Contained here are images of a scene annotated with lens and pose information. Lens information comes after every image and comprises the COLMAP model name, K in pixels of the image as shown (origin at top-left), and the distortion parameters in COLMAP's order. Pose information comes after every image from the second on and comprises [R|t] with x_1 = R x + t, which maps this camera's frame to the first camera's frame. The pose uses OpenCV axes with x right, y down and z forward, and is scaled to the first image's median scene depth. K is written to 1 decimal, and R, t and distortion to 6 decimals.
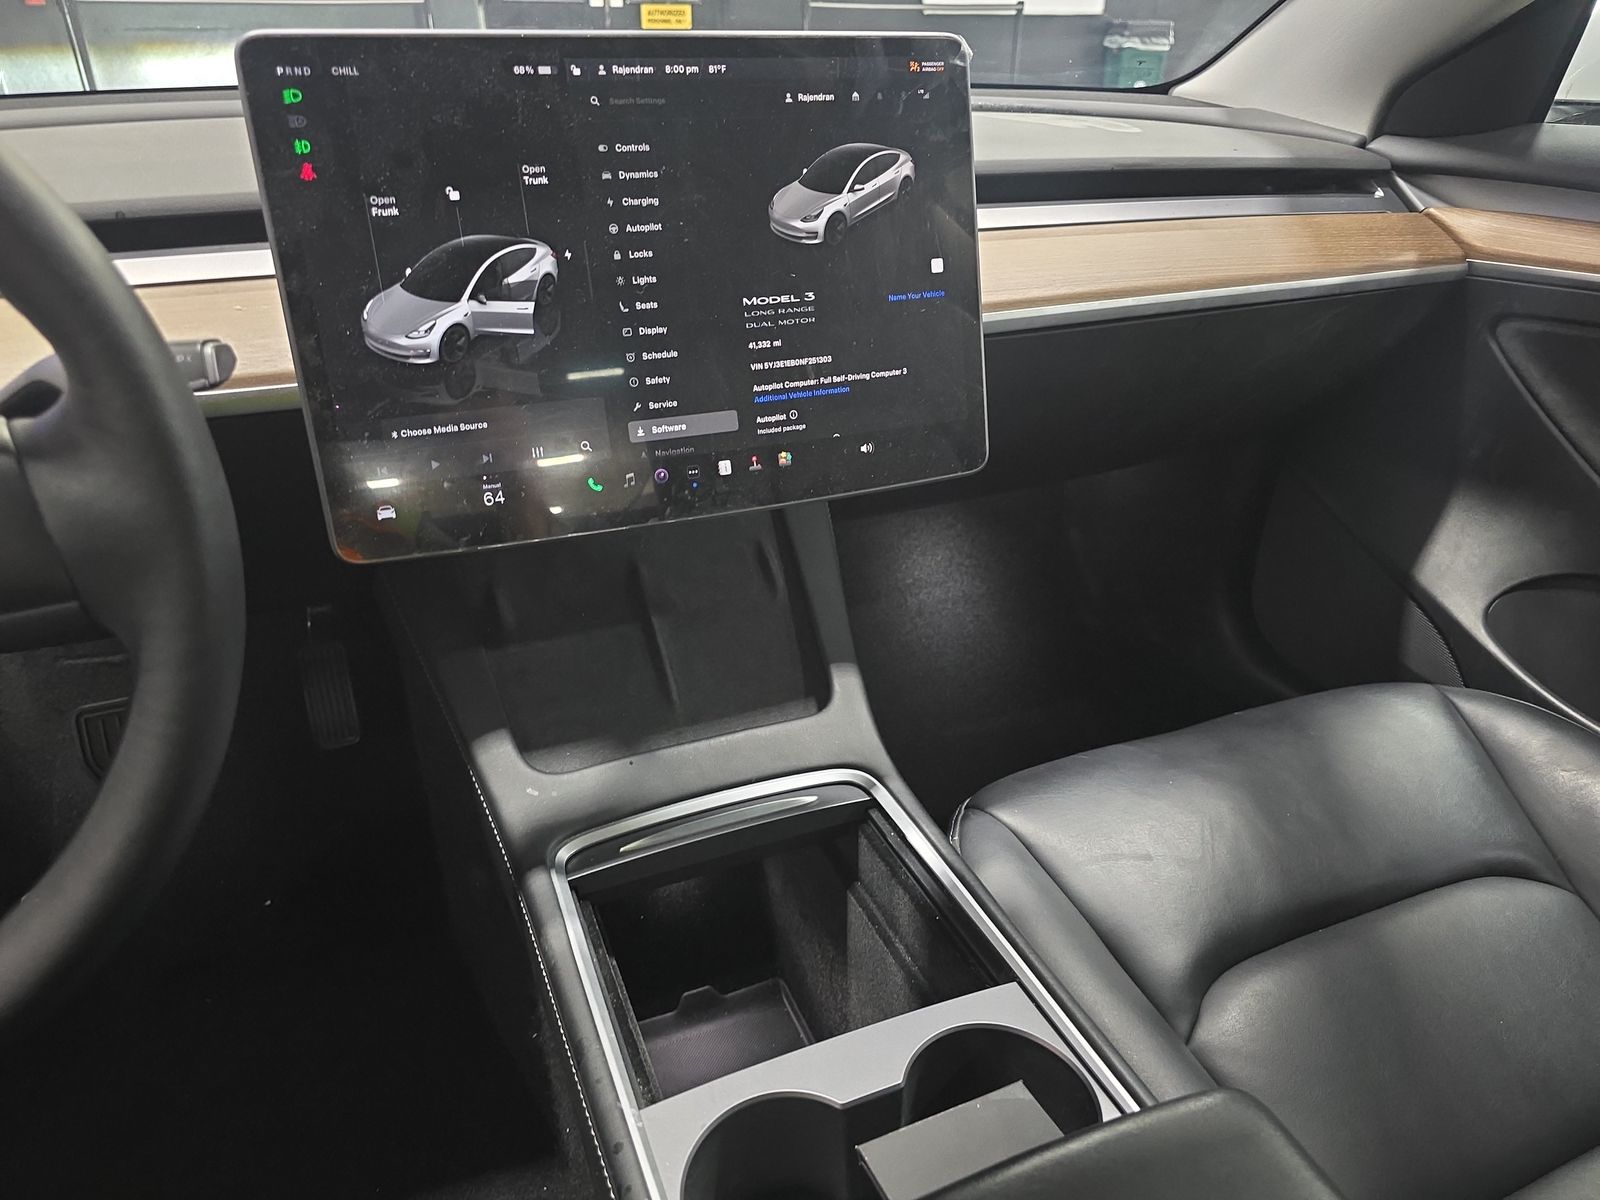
lens RADIAL K [[1070.7, 0, 786.0], [0, 1070.7, 591.5], [0, 0, 1]] dist [0.026312, -0.018688]
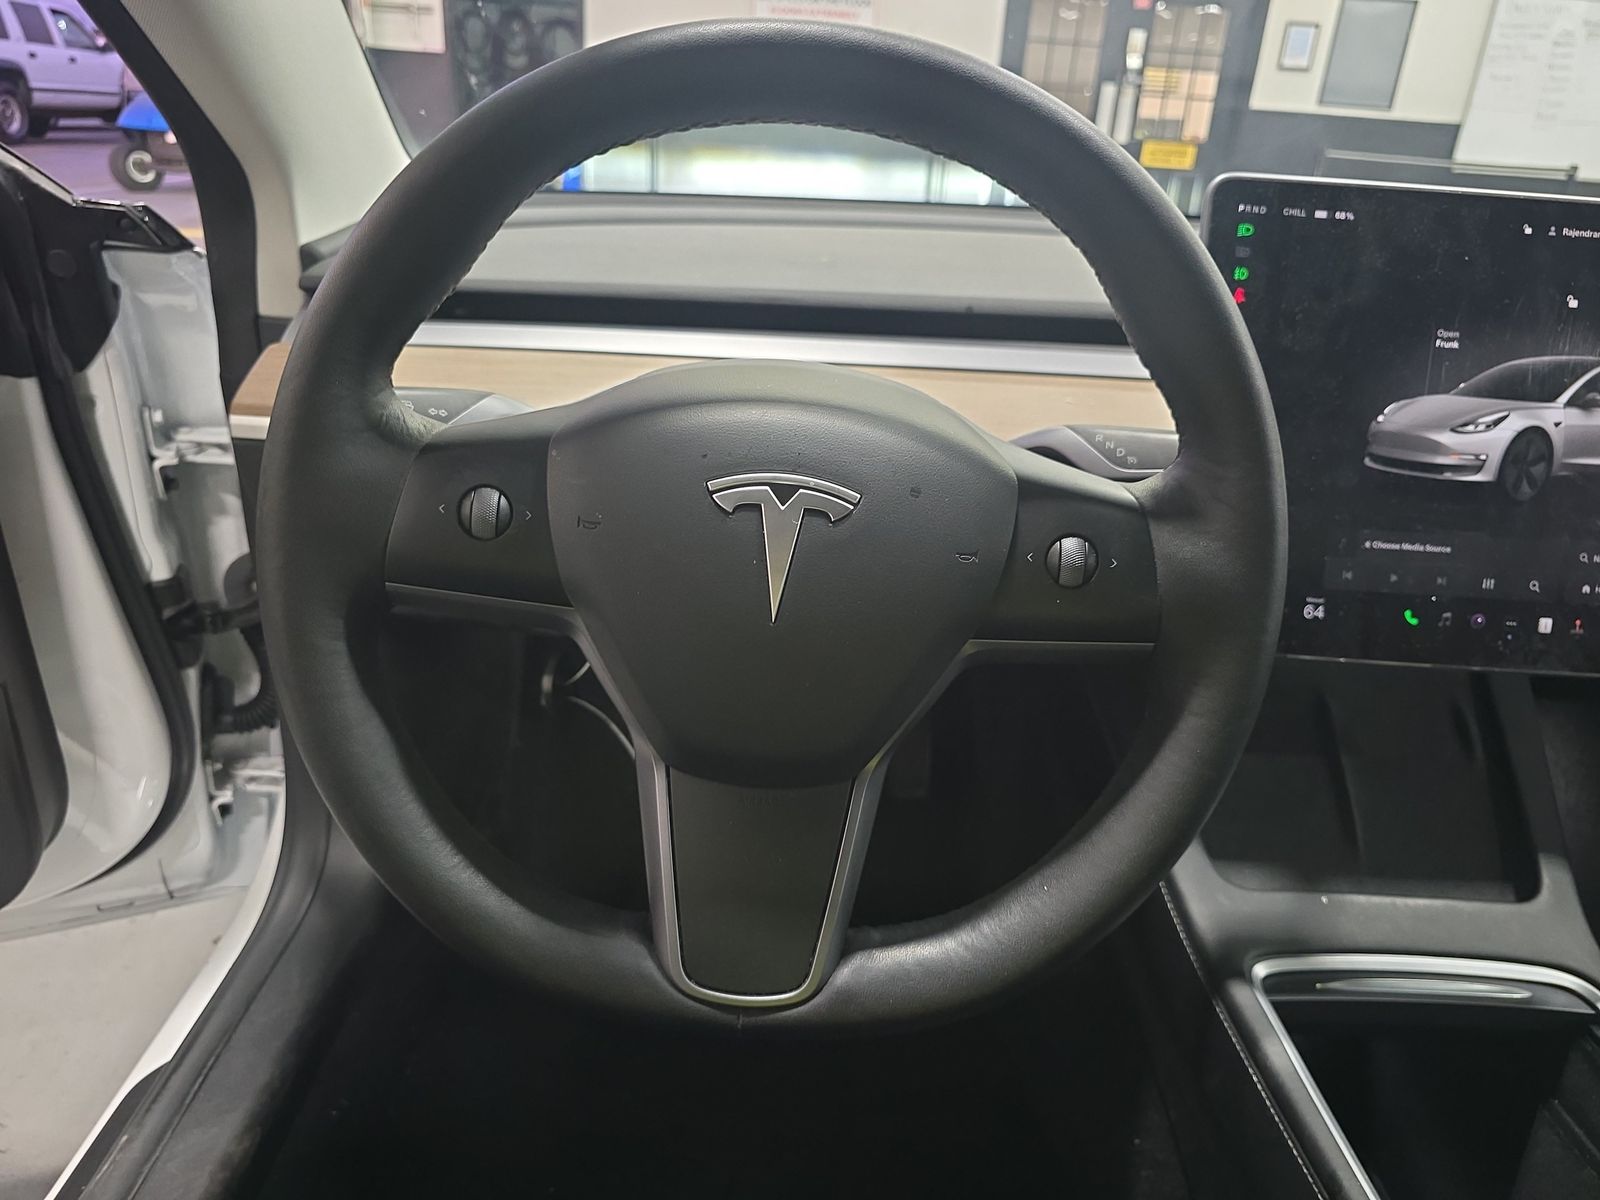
lens RADIAL K [[1070.7, 0, 796.7], [0, 1070.7, 589.5], [0, 0, 1]] dist [0.026312, -0.018688]
pose [[0.927455, 0.190758, -0.321619, -0.370616], [-0.222825, 0.972644, -0.065669, 0.064978], [0.300294, 0.132570, 0.944589, -0.117483]]
